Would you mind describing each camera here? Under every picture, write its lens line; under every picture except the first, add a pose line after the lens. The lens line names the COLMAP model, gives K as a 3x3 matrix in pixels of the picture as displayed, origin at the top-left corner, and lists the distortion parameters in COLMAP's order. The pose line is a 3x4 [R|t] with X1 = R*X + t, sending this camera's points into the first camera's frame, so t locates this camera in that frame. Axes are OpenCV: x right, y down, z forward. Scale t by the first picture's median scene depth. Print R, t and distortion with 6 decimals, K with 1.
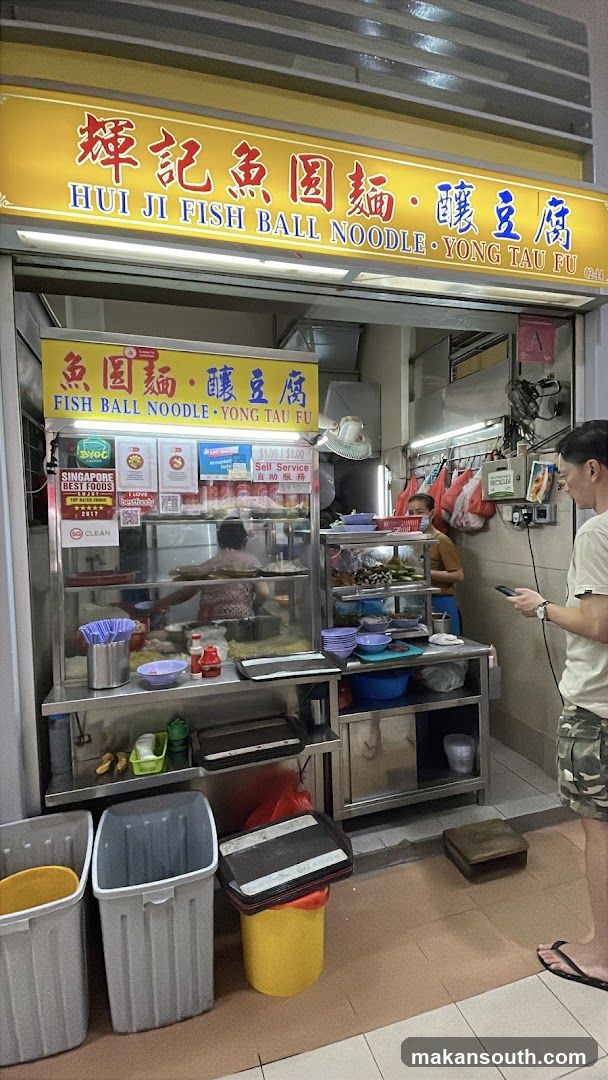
lens RADIAL K [[510.0, 0, 304.7], [0, 510.0, 544.8], [0, 0, 1]] dist [-0.001492, -0.009048]
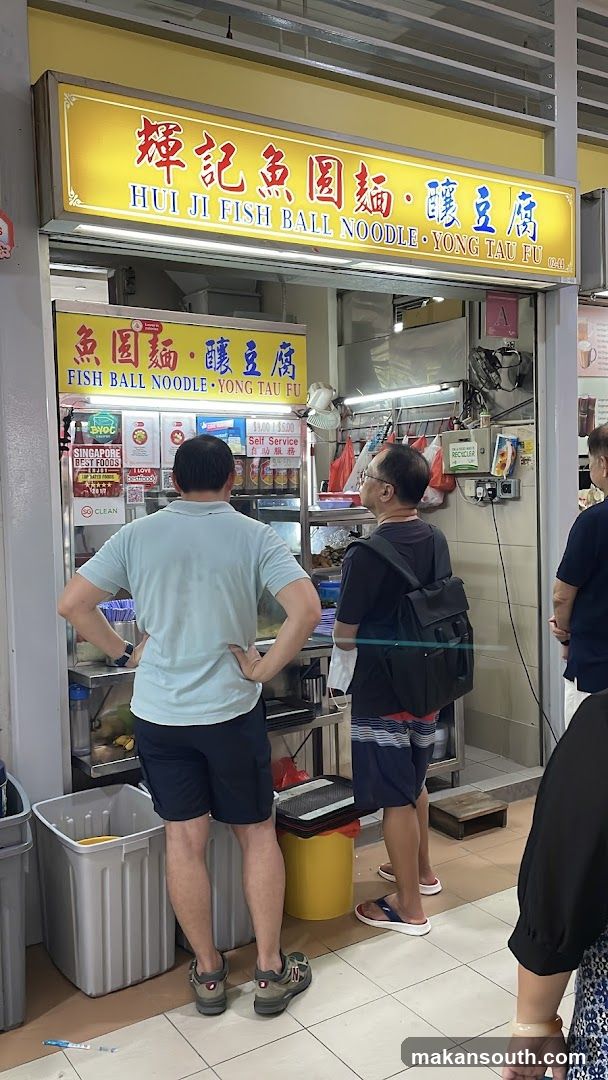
lens RADIAL K [[916.9, 0, 301.5], [0, 916.9, 536.4], [0, 0, 1]] dist [0.036121, 0.004329]
pose [[0.961815, -0.014127, 0.273336, -0.531966], [0.013563, 0.999900, 0.003953, 0.024430], [-0.273364, -0.000095, 0.961911, -0.790311]]
